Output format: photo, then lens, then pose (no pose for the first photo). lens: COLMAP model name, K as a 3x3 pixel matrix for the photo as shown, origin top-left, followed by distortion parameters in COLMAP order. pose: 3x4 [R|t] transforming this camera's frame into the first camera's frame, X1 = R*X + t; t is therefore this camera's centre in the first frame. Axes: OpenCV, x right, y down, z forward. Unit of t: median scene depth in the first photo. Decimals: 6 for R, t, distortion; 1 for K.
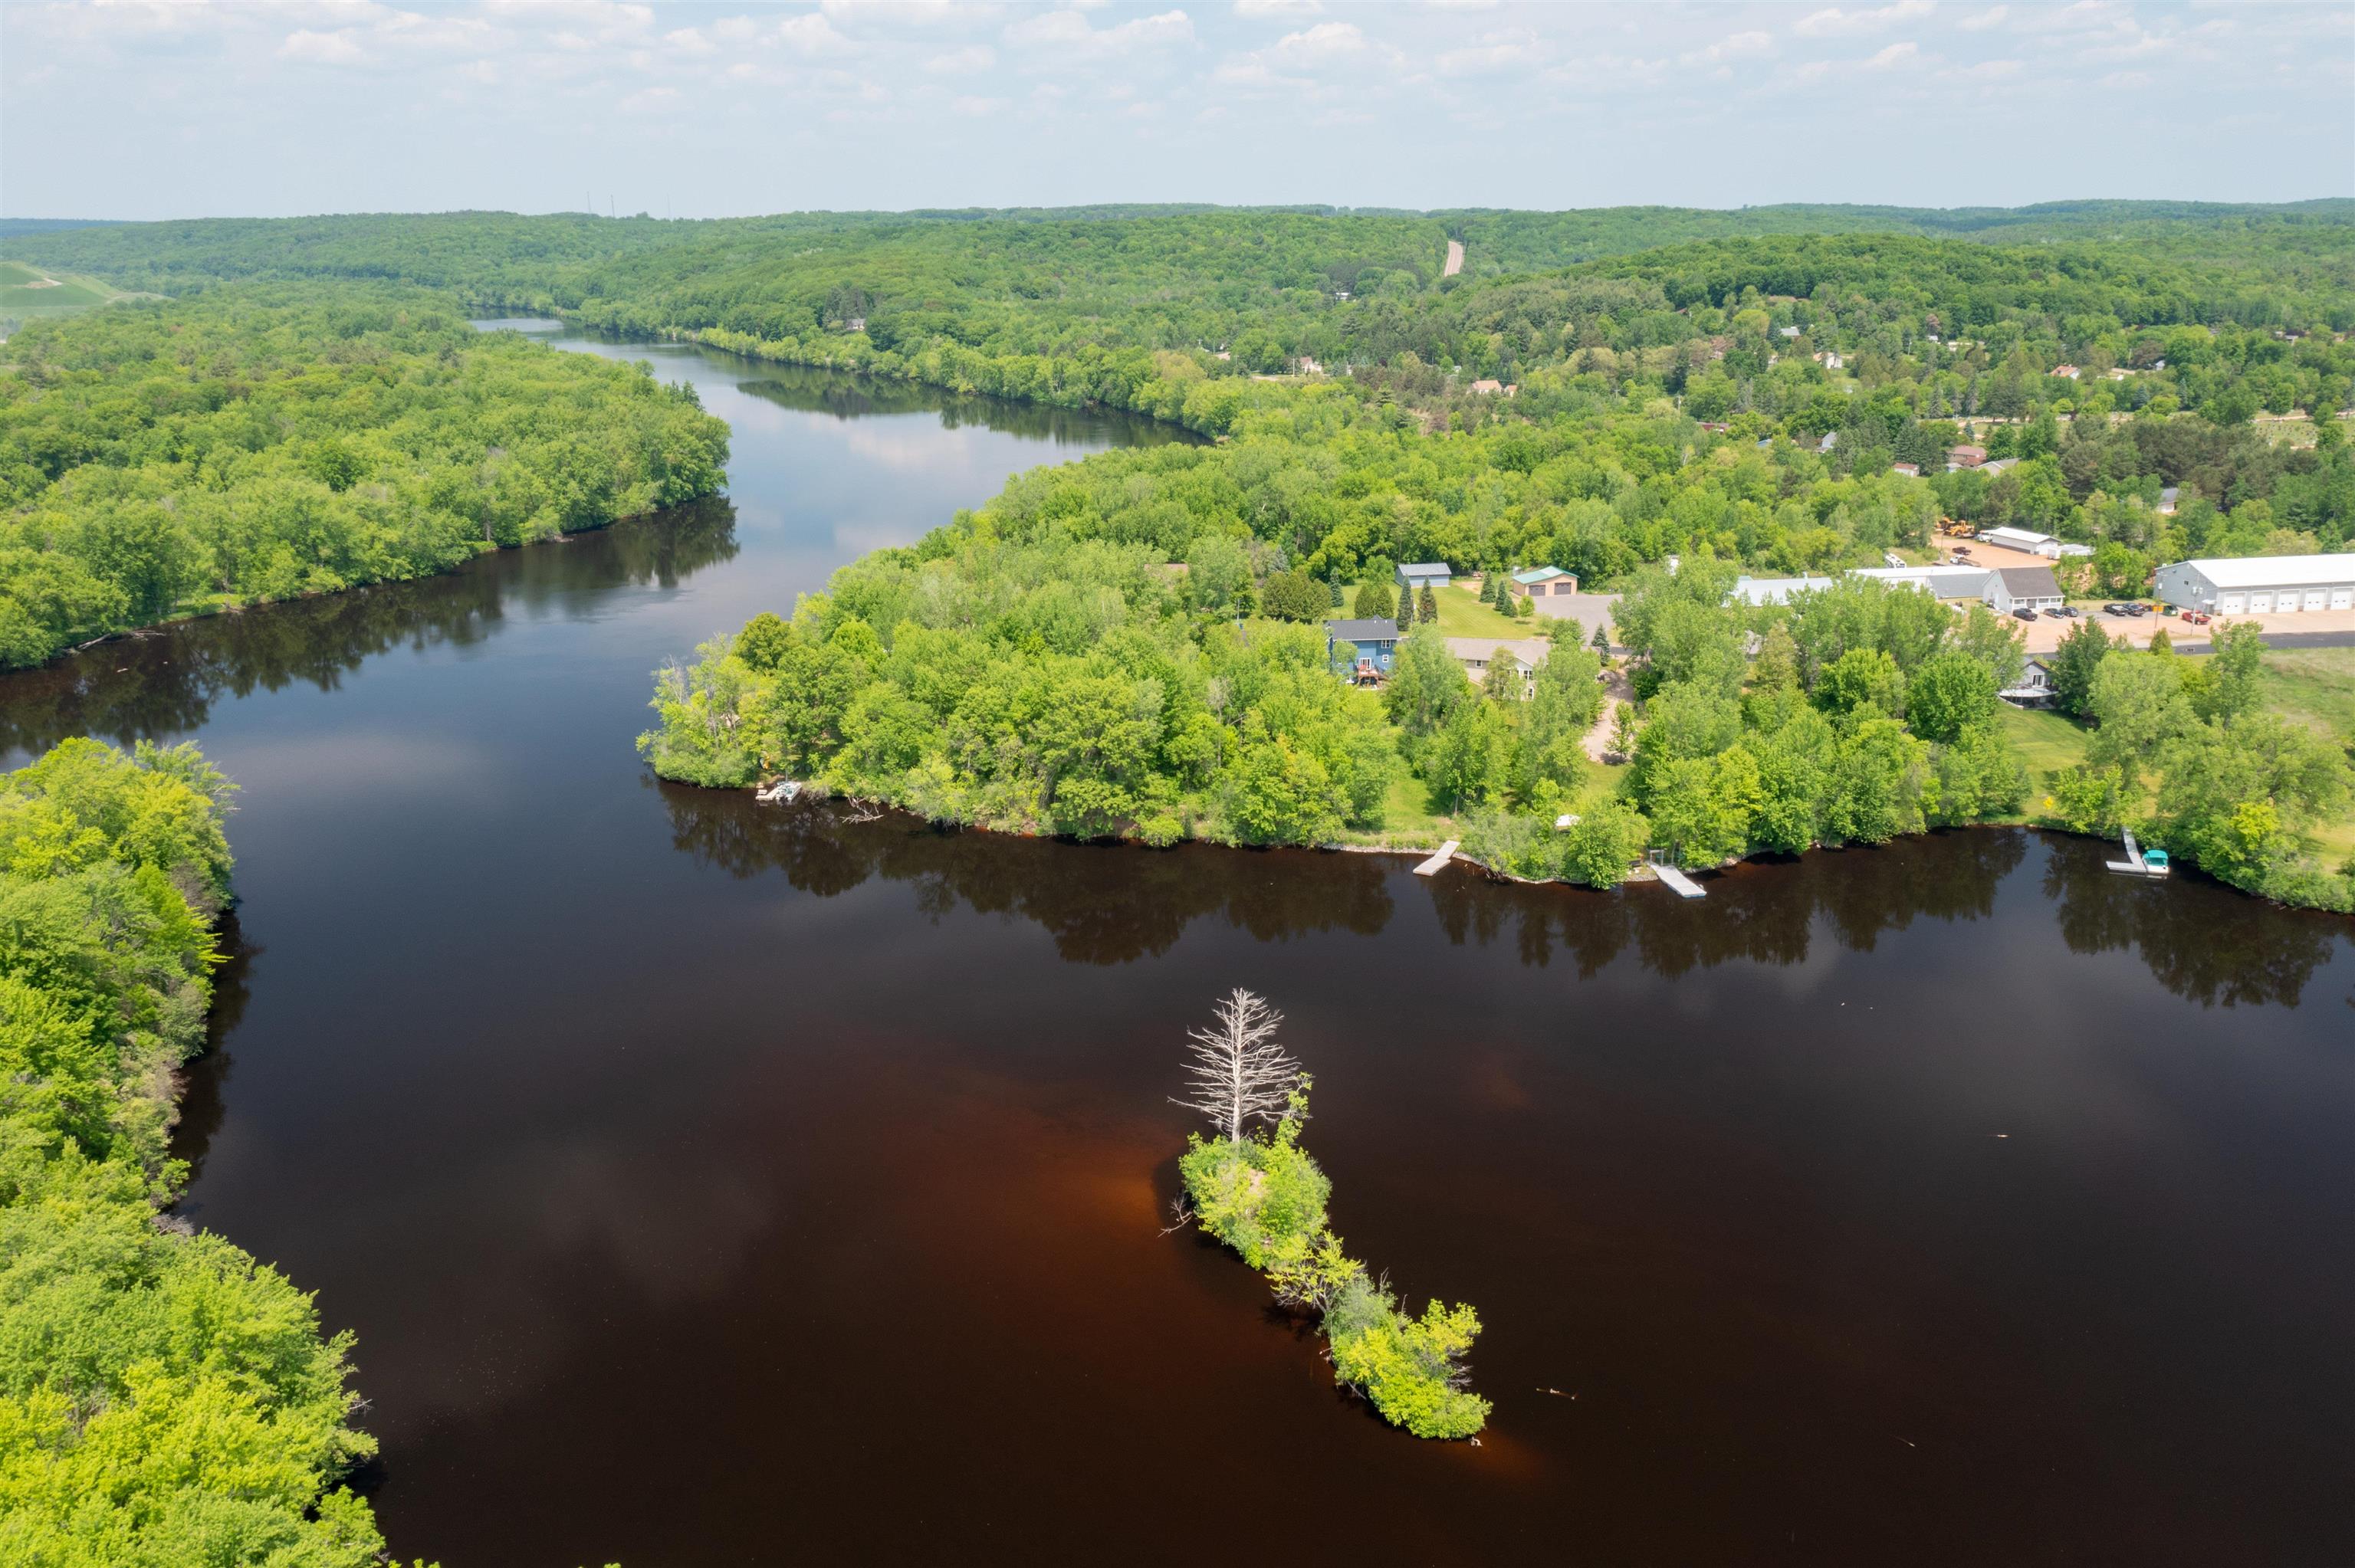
lens RADIAL K [[1981.3, 0, 1177.5], [0, 1981.3, 784.0], [0, 0, 1]] dist [0.000131, 0.000612]
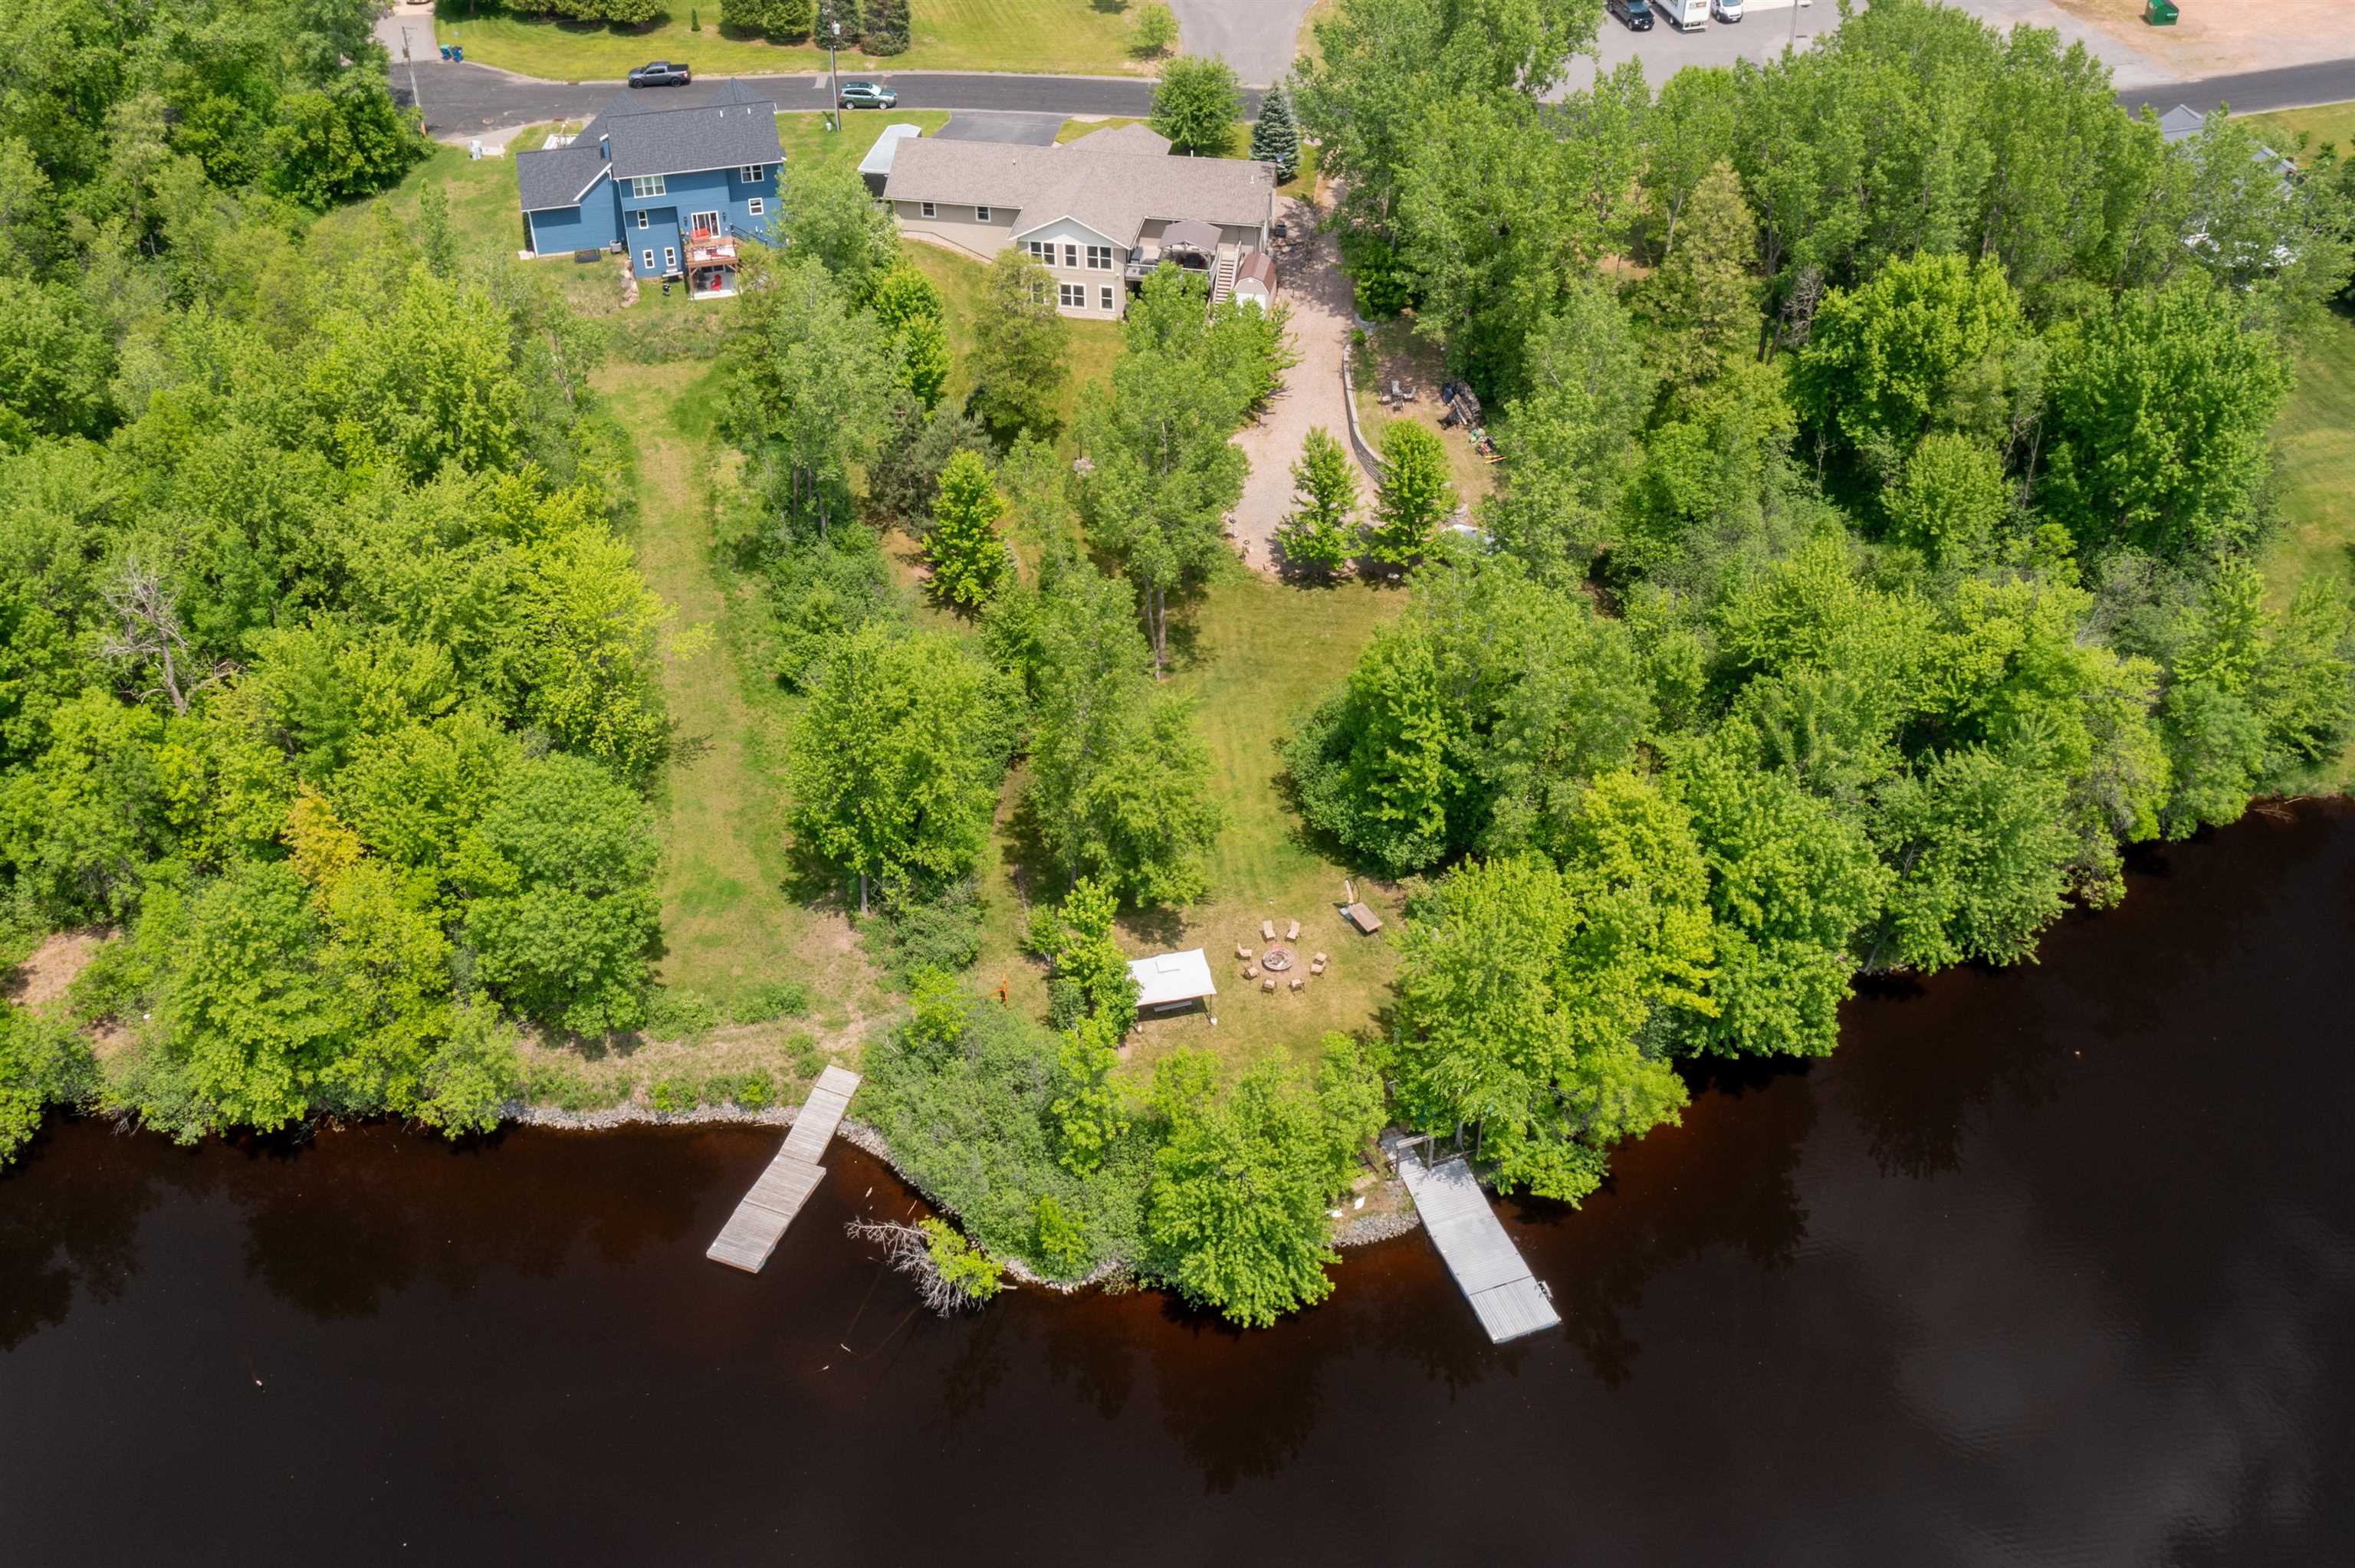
lens RADIAL K [[2469.0, 0, 1177.5], [0, 2469.0, 784.0], [0, 0, 1]] dist [-0.005433, 0.001144]
pose [[0.987745, -0.094794, 0.123992, 0.144945], [0.042469, 0.927693, 0.370920, -0.171255], [-0.150187, -0.361109, 0.920350, 0.598001]]
